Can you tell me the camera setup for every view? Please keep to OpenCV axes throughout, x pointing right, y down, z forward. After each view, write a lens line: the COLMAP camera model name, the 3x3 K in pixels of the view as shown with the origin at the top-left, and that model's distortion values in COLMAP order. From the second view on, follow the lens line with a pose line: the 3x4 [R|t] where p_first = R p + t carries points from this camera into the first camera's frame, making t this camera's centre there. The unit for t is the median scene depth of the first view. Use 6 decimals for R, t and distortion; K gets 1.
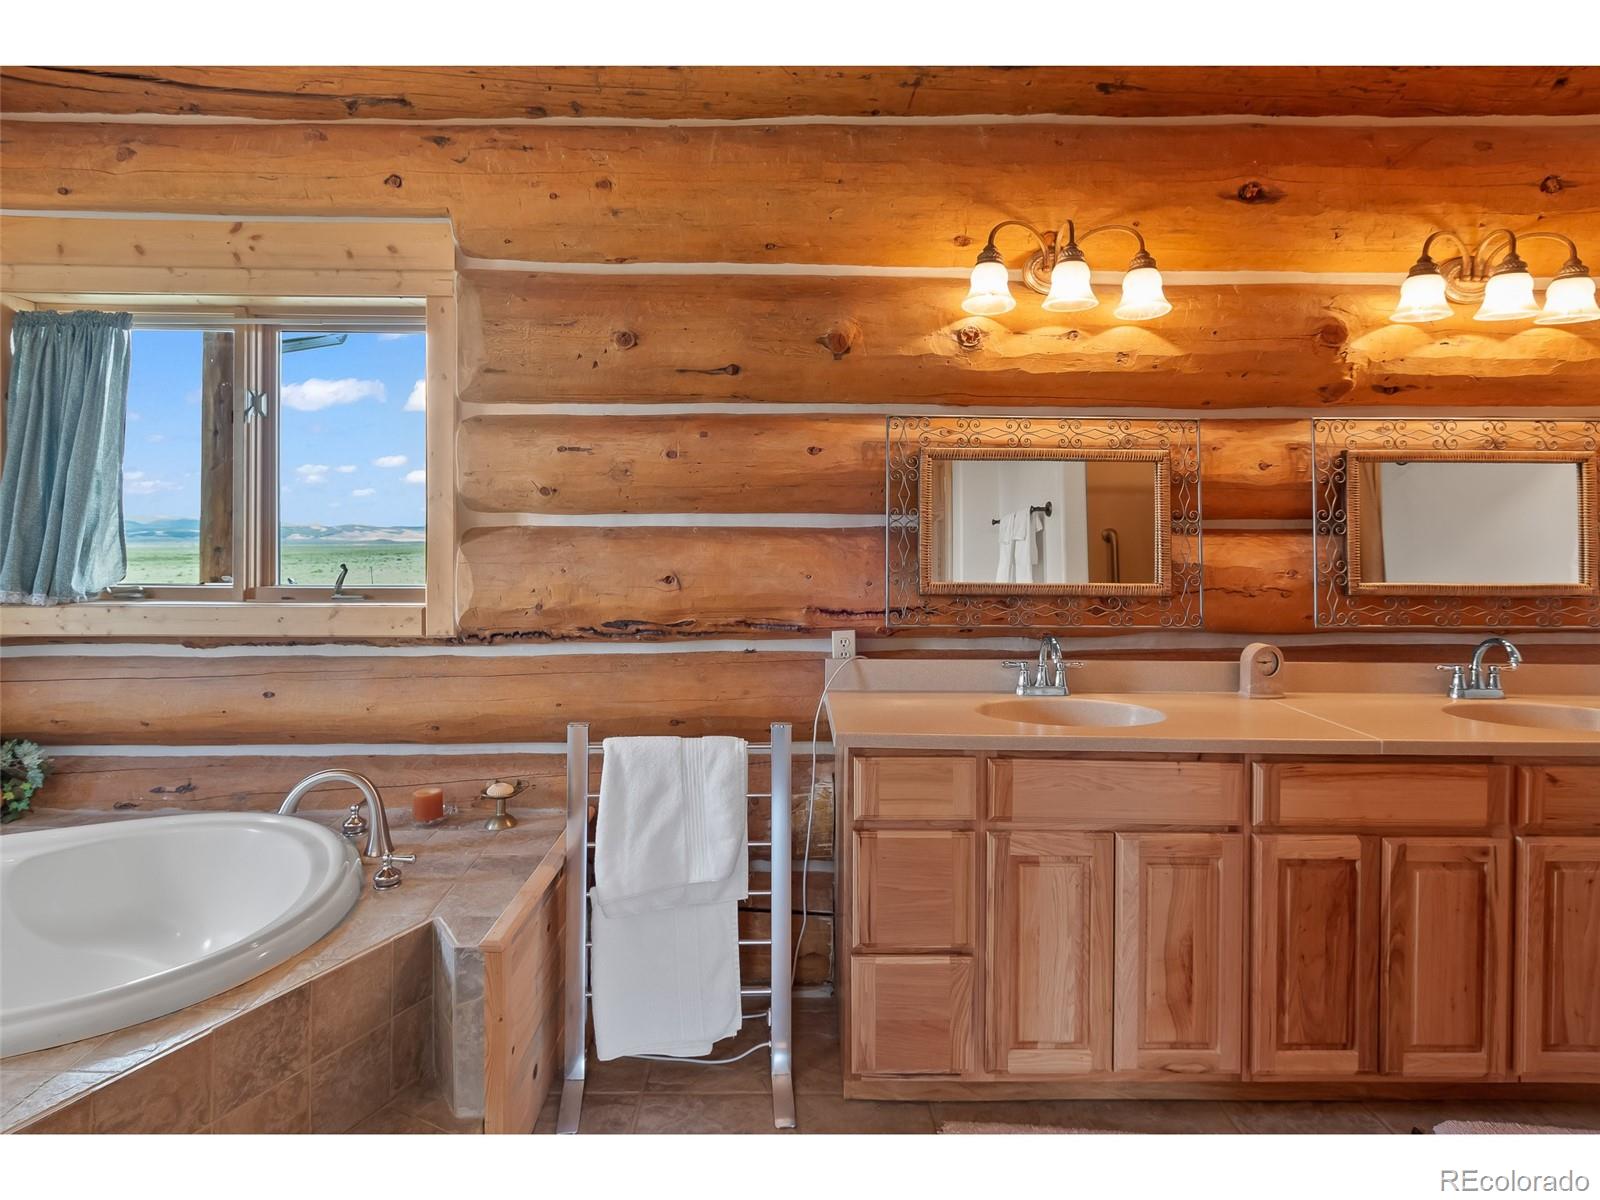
lens RADIAL K [[852.5, 0, 796.0], [0, 852.5, 510.7], [0, 0, 1]] dist [0.000576, -0.000843]
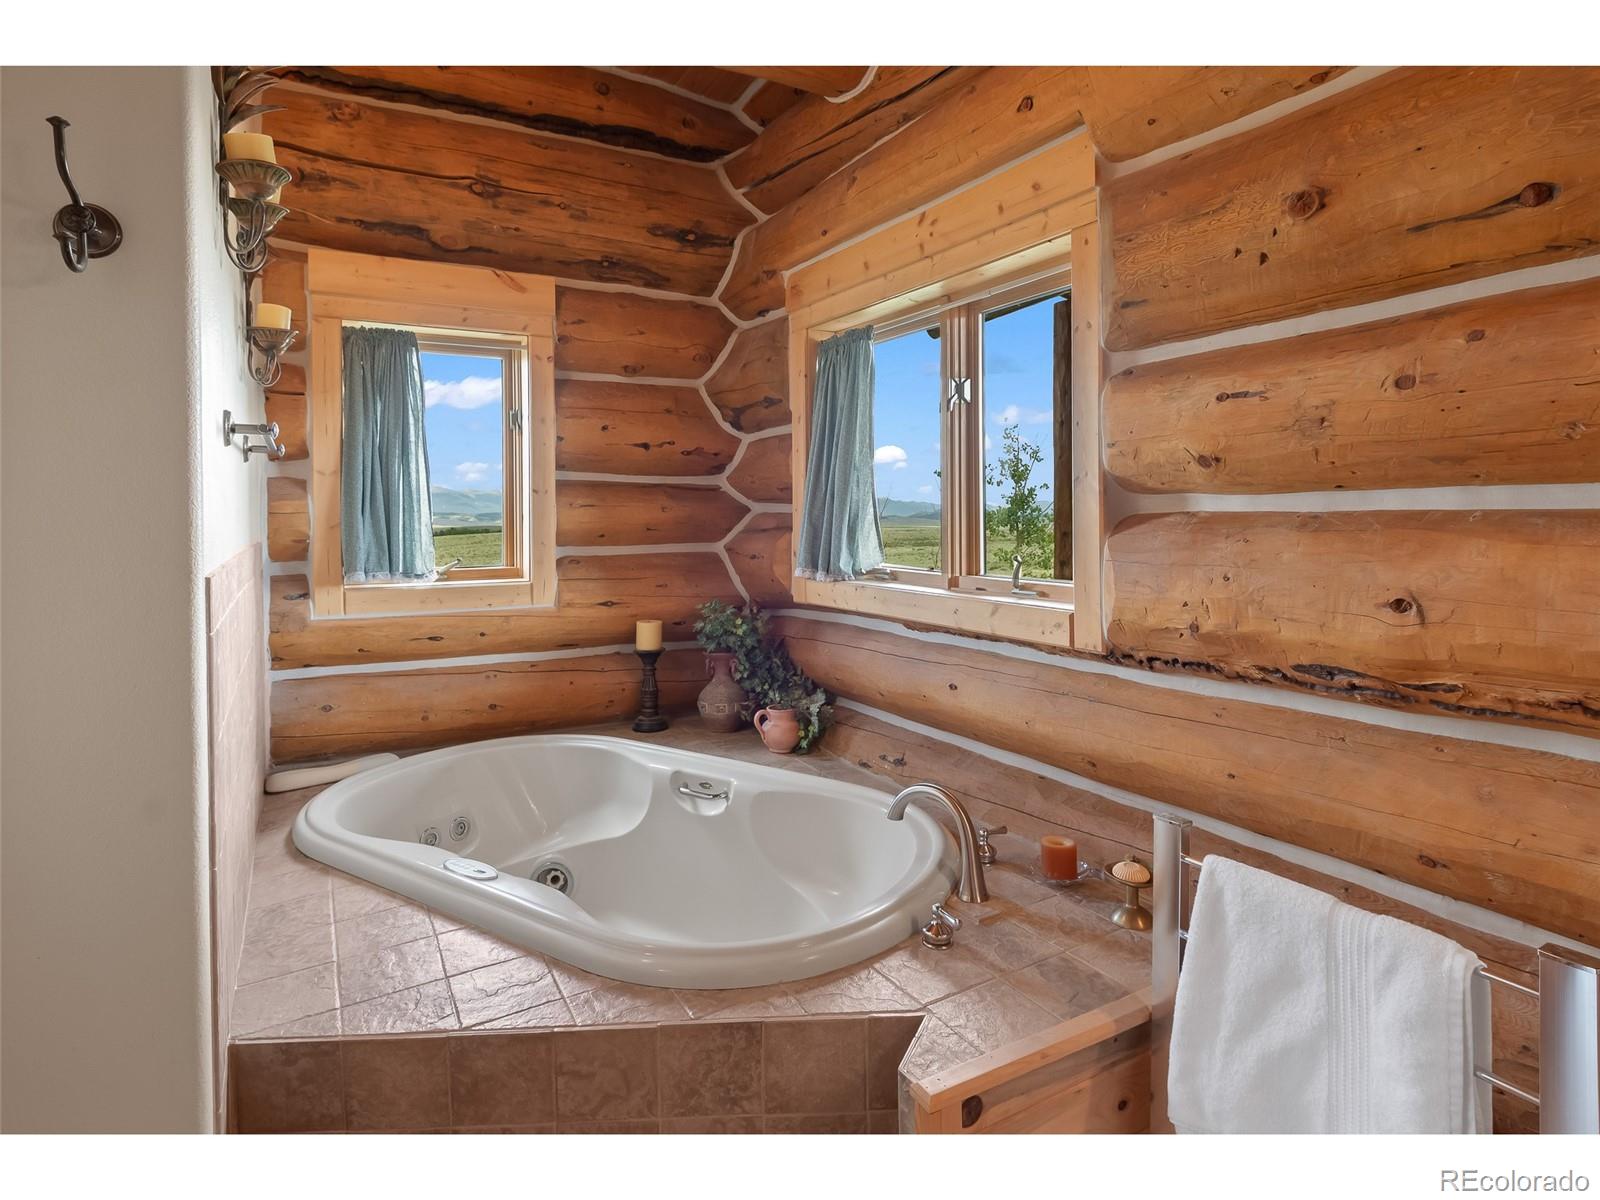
lens RADIAL K [[852.5, 0, 796.0], [0, 852.5, 510.7], [0, 0, 1]] dist [0.000576, -0.000843]
pose [[0.481583, -0.009680, -0.876347, 0.152080], [0.028481, 0.999584, 0.004611, 0.004350], [0.875938, -0.027179, 0.481658, 0.377839]]
